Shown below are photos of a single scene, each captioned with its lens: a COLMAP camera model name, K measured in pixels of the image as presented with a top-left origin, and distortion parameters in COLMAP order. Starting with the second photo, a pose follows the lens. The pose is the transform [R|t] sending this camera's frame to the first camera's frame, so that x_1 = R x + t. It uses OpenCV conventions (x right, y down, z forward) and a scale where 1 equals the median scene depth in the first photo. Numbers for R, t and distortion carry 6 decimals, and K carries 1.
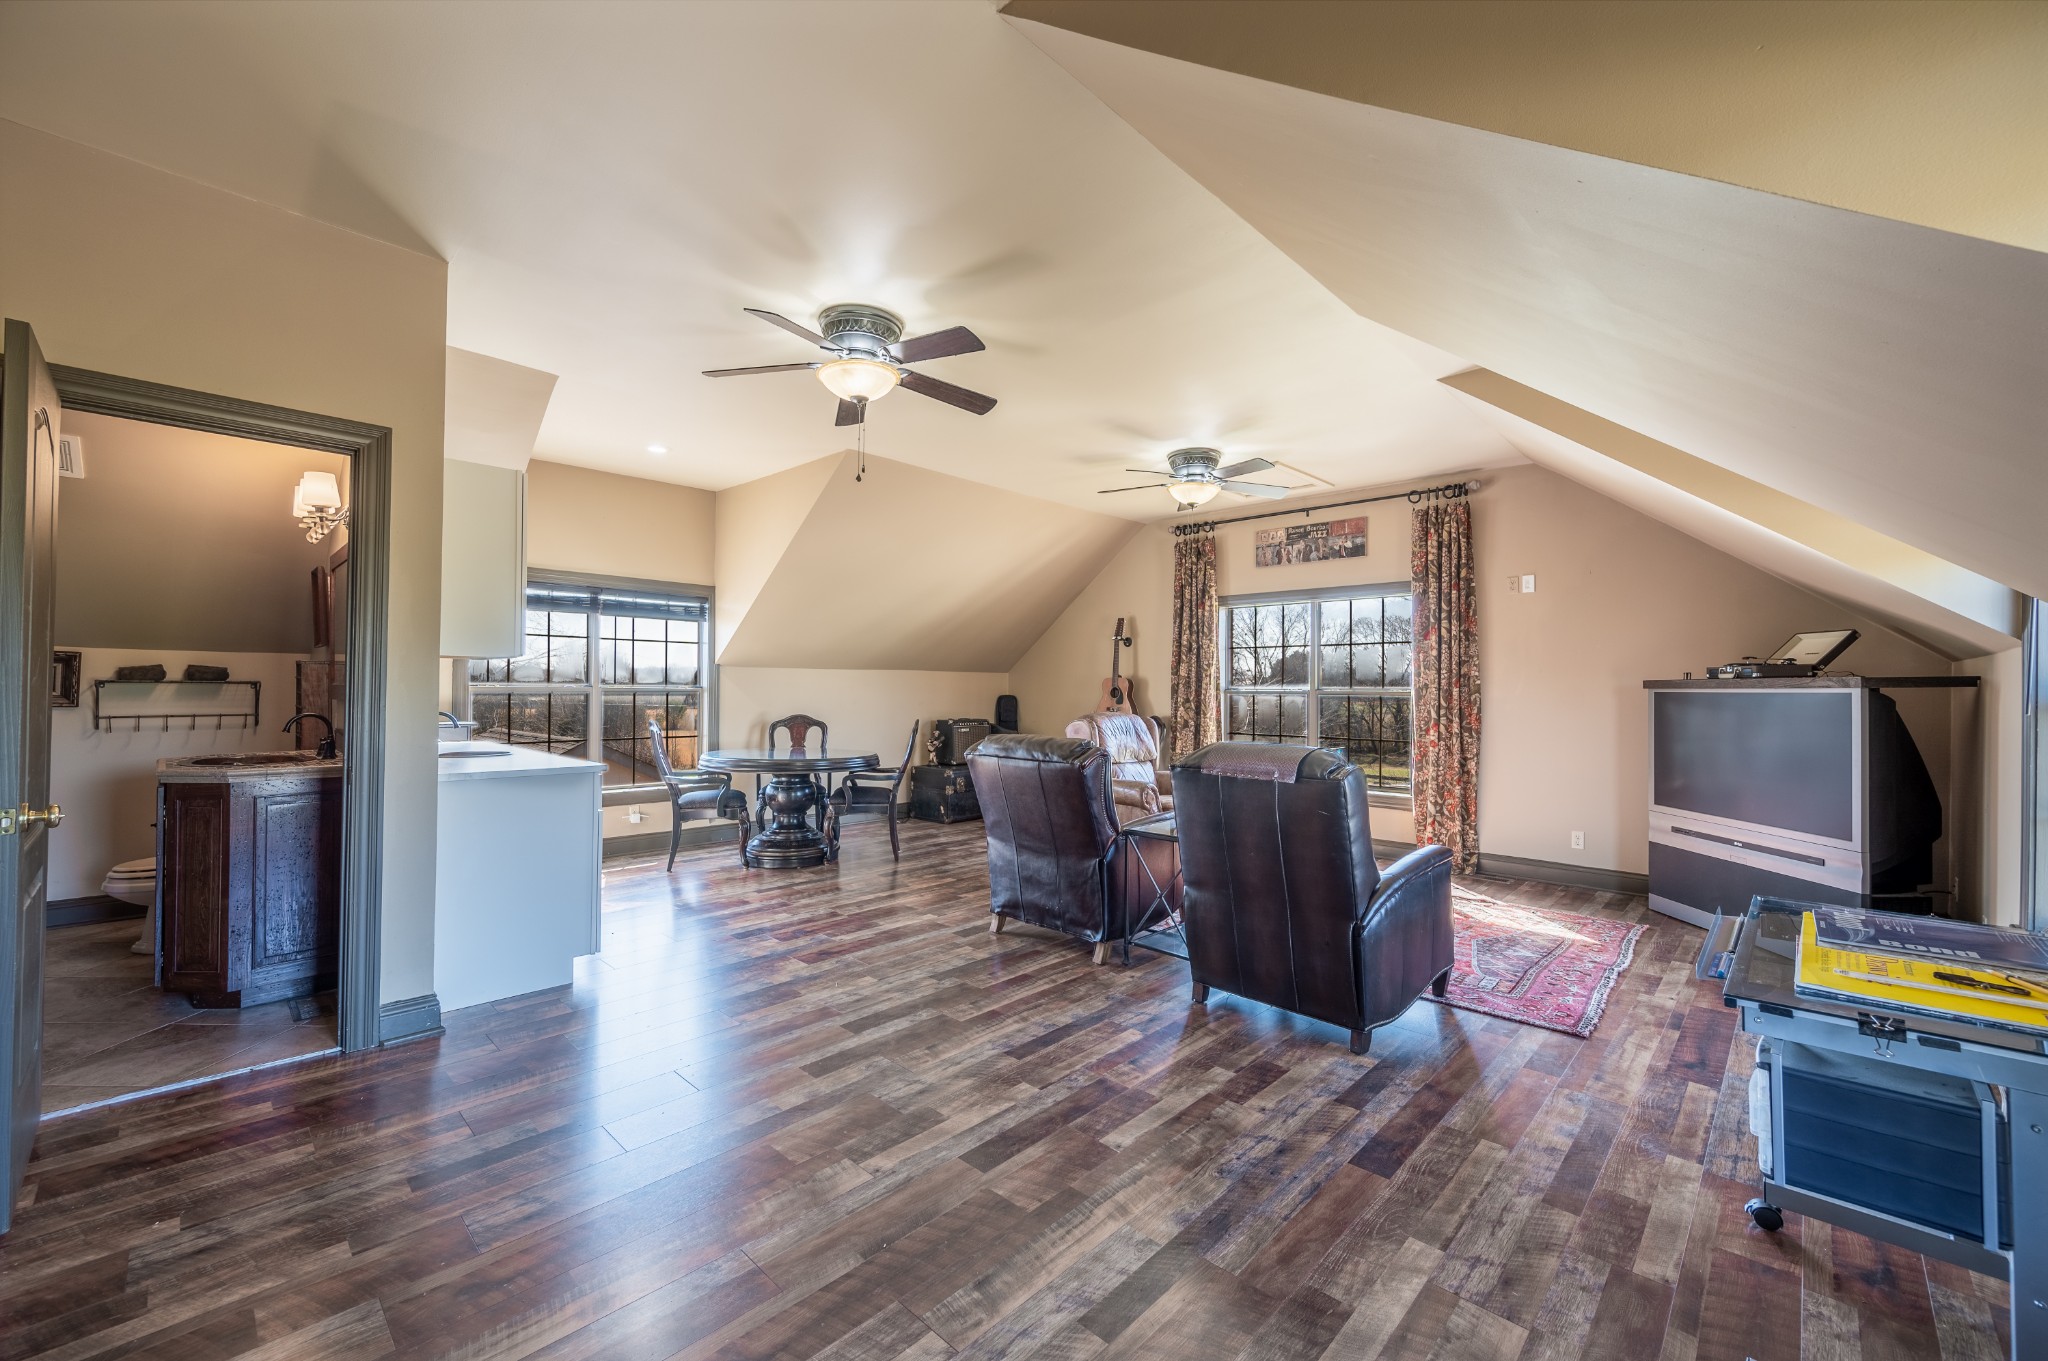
lens RADIAL K [[830.7, 0, 1030.1], [0, 830.7, 695.1], [0, 0, 1]] dist [-0.000861, 0.000092]
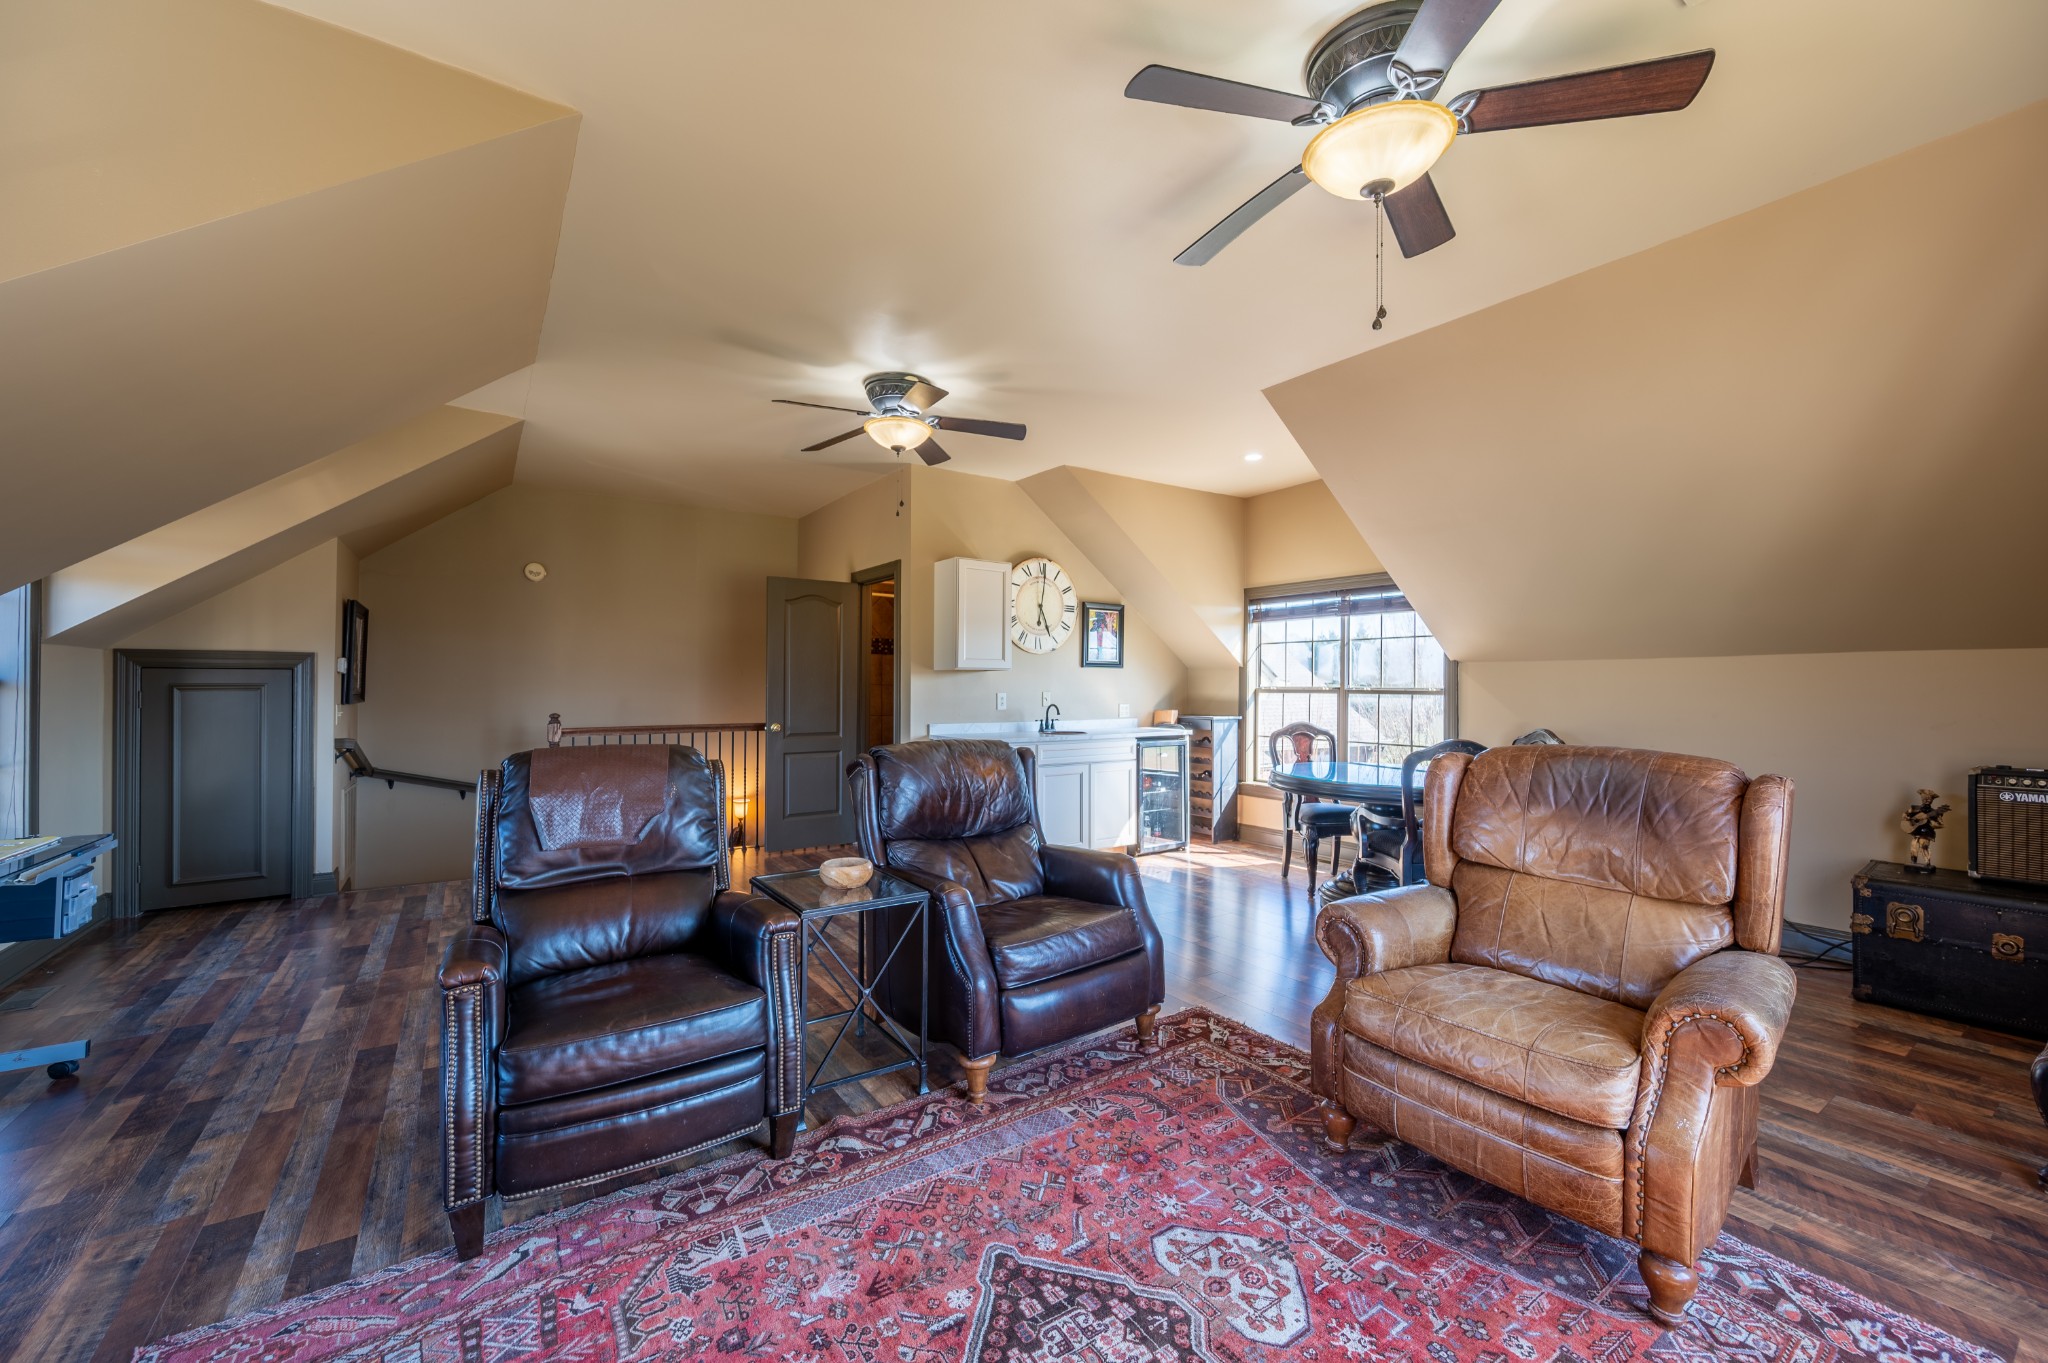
lens RADIAL K [[830.7, 0, 1030.1], [0, 830.7, 696.1], [0, 0, 1]] dist [-0.000861, 0.000092]
pose [[-0.222831, 0.006055, -0.974838, 1.315179], [-0.017401, 0.999797, 0.010188, -0.014234], [0.974702, 0.019233, -0.222681, 2.065679]]
